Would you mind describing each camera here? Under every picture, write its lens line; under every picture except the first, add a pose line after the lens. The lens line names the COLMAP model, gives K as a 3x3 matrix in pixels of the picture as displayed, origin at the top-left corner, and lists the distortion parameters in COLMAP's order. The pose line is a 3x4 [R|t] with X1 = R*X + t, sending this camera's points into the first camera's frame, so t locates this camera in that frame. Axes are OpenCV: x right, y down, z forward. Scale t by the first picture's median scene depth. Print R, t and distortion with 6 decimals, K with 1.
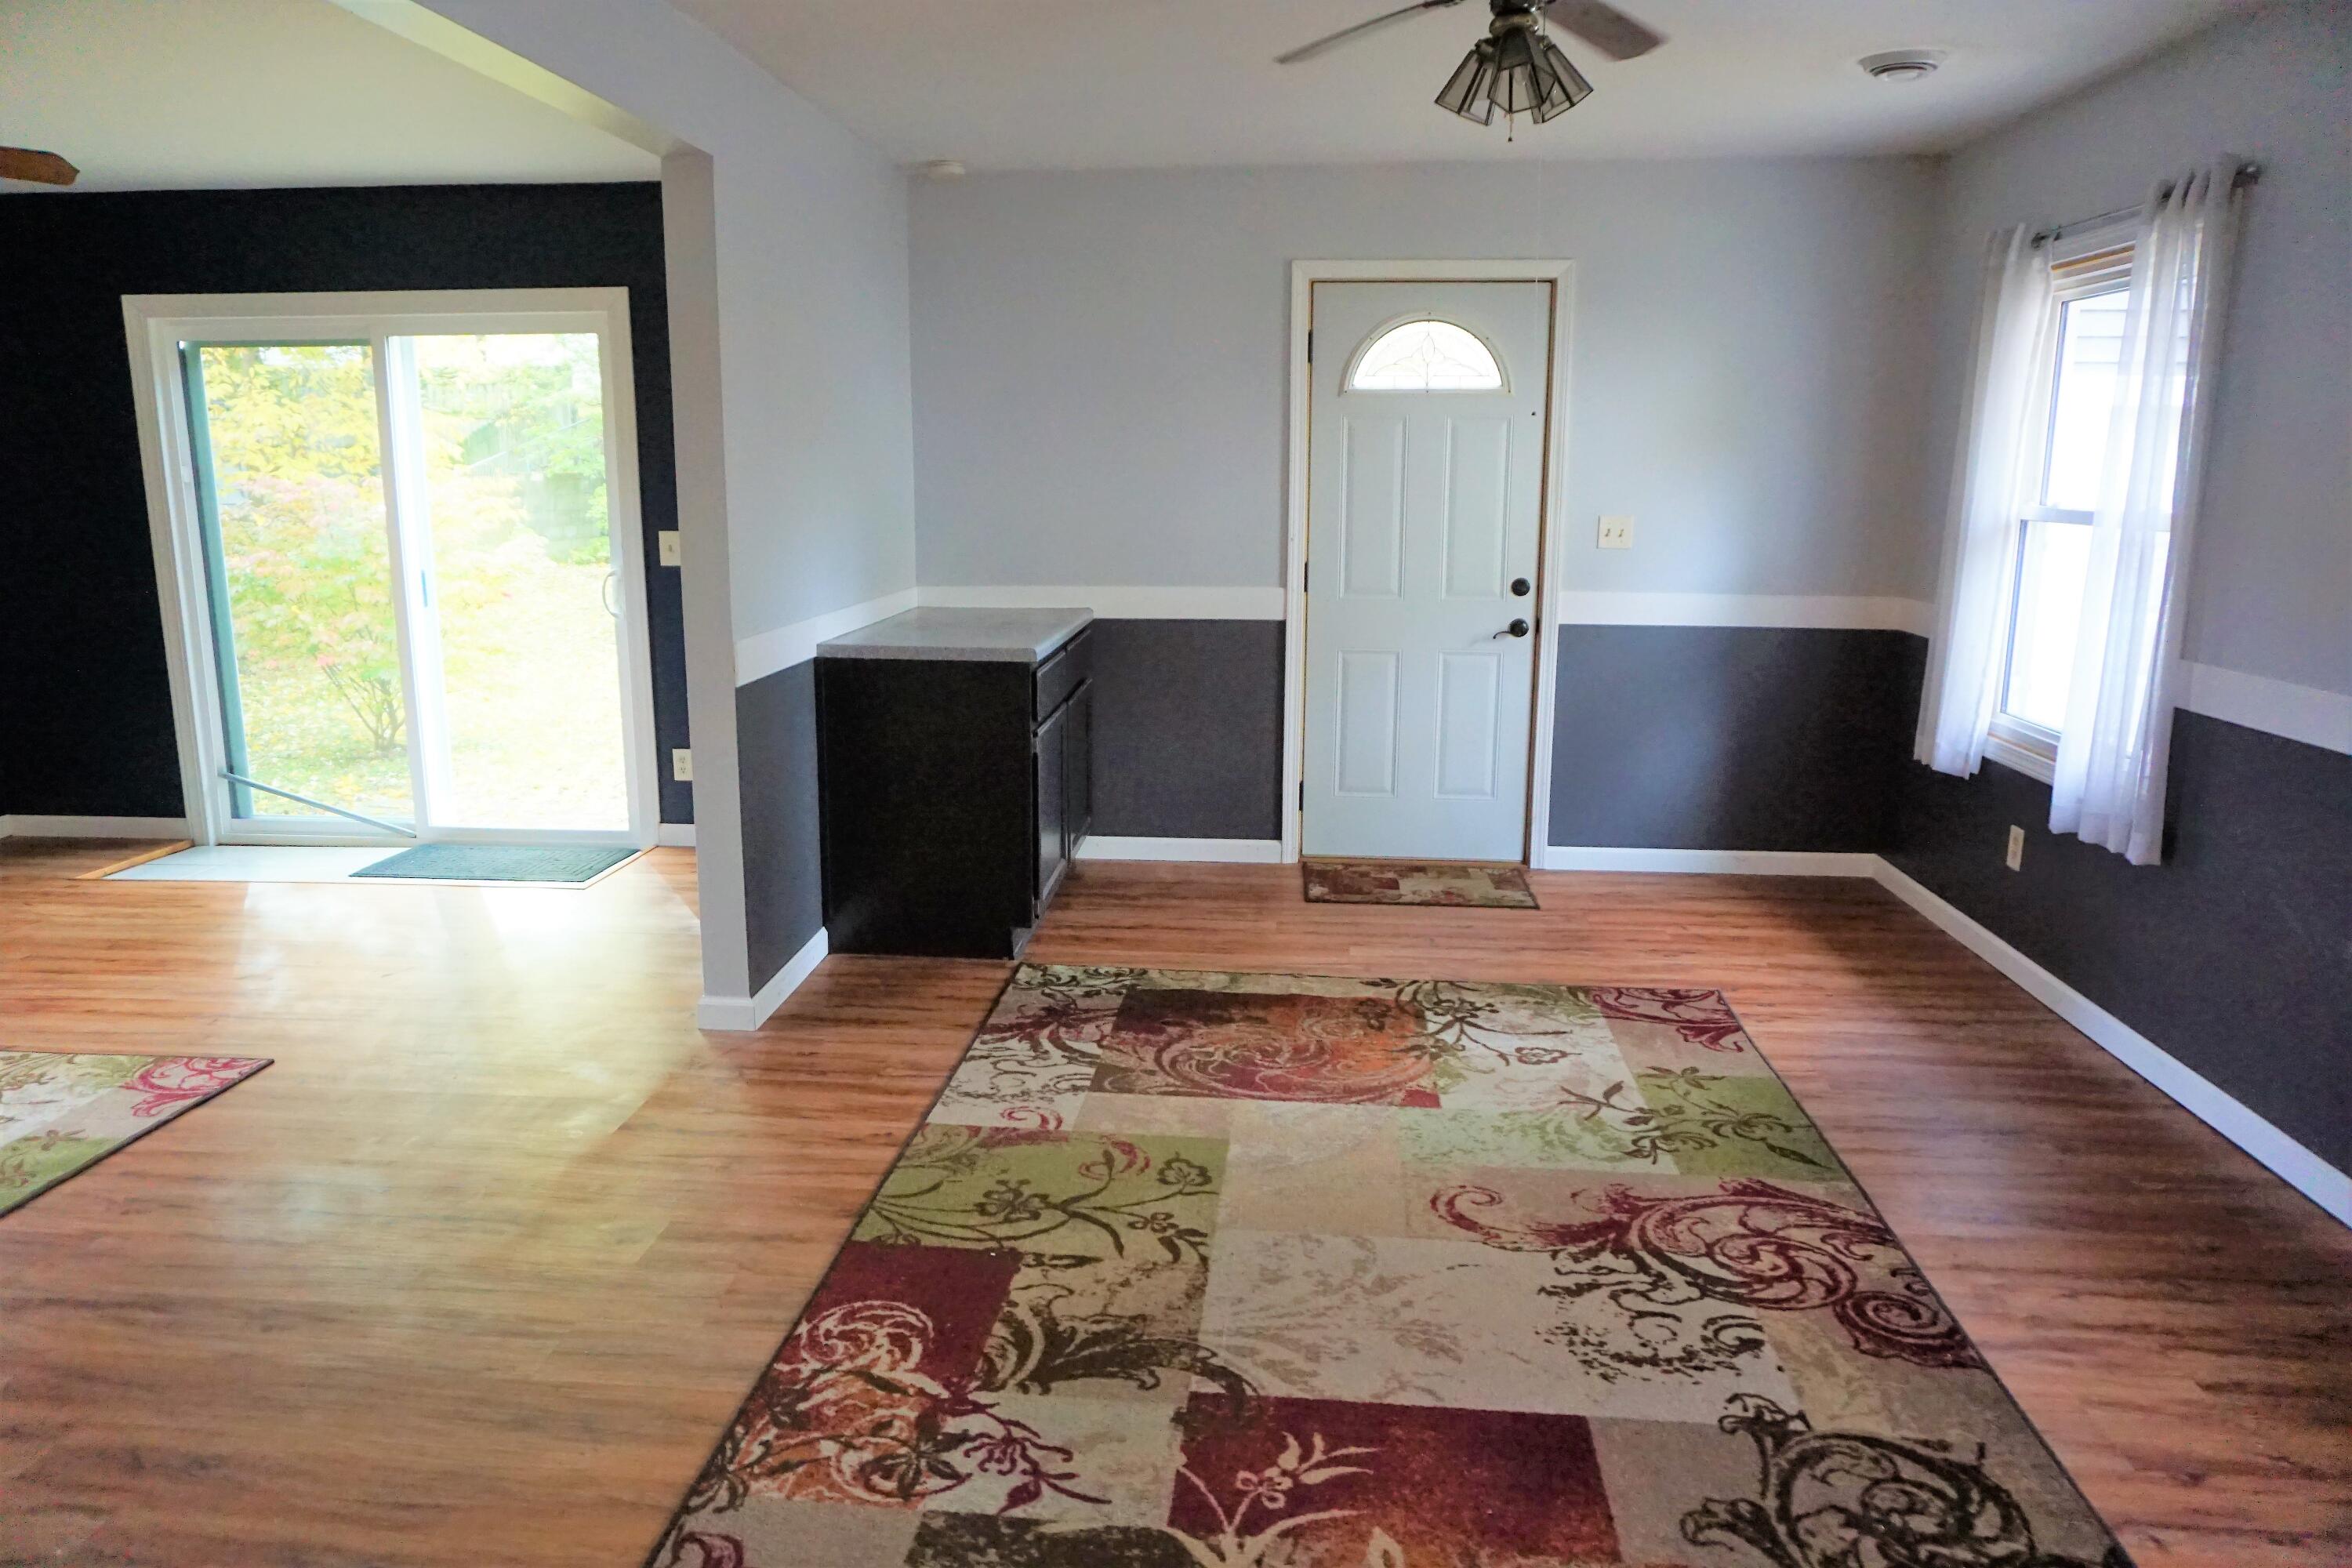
lens RADIAL K [[1599.4, 0, 1173.9], [0, 1599.4, 784.8], [0, 0, 1]] dist [-0.036034, 0.016765]
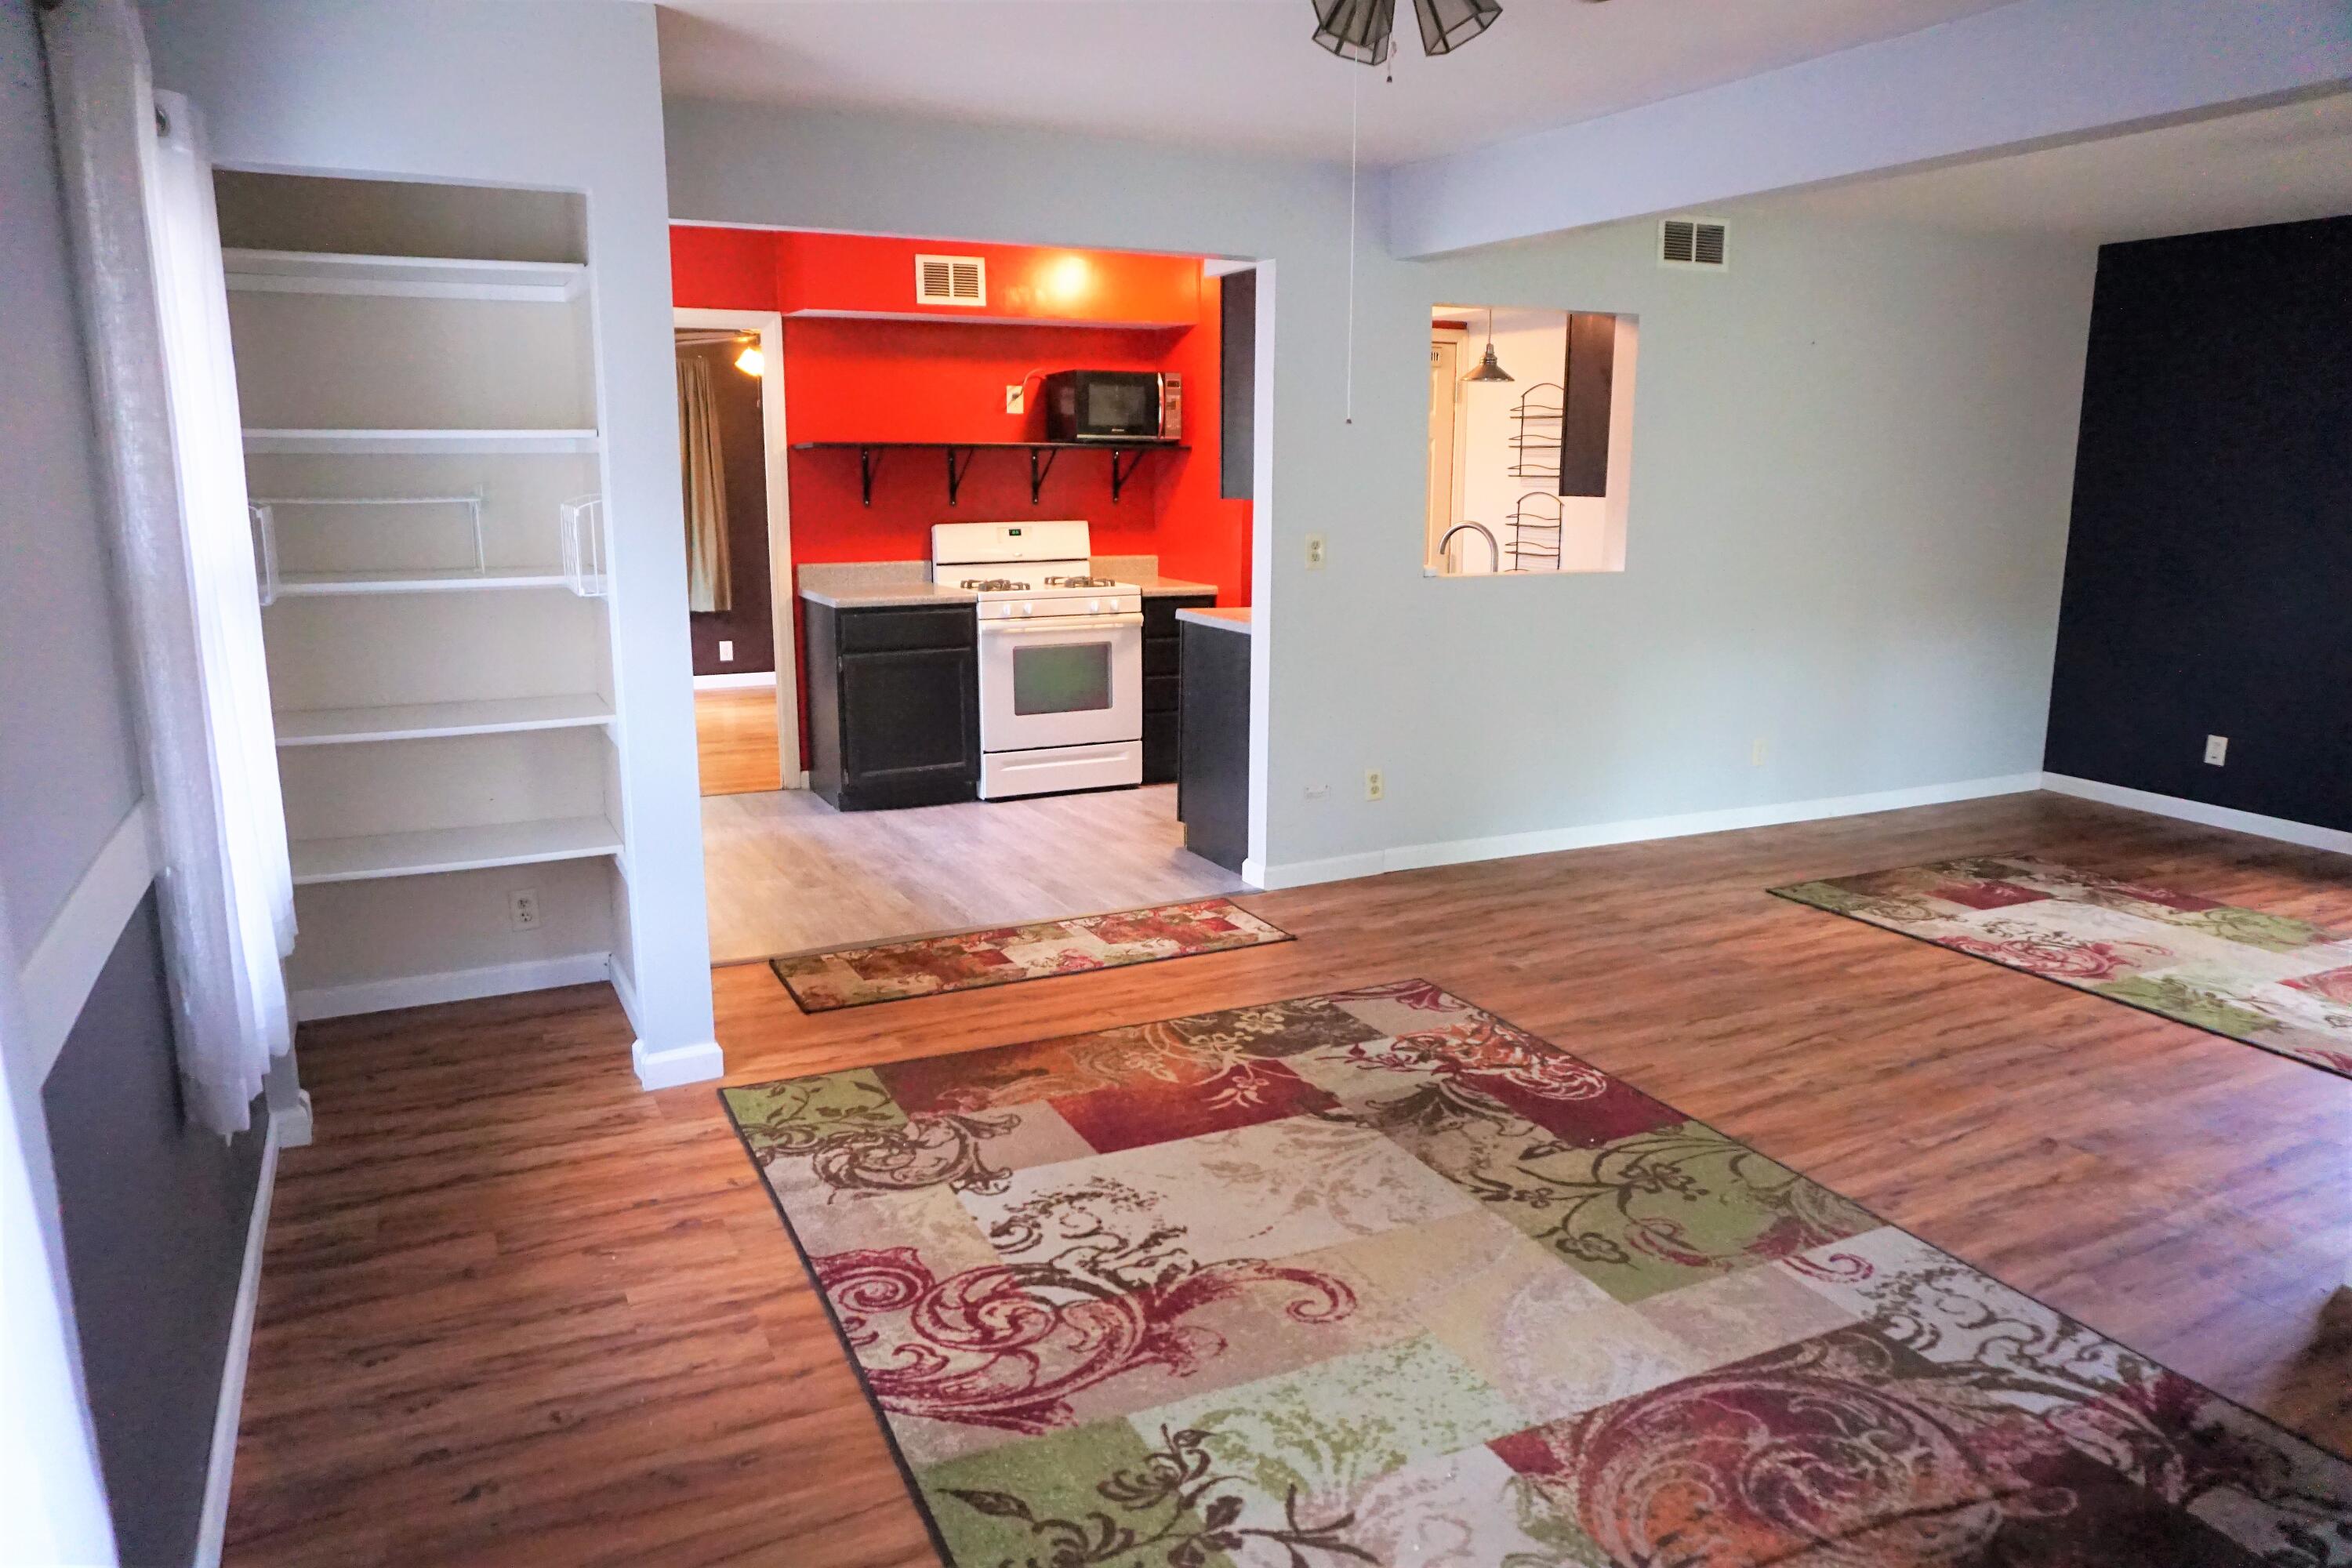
lens RADIAL K [[1599.4, 0, 1177.2], [0, 1599.4, 788.1], [0, 0, 1]] dist [-0.036034, 0.016765]
pose [[-0.860490, 0.092351, -0.501027, 0.749229], [-0.110917, 0.925885, 0.361158, -0.358515], [0.497246, 0.366346, -0.786471, 1.728338]]
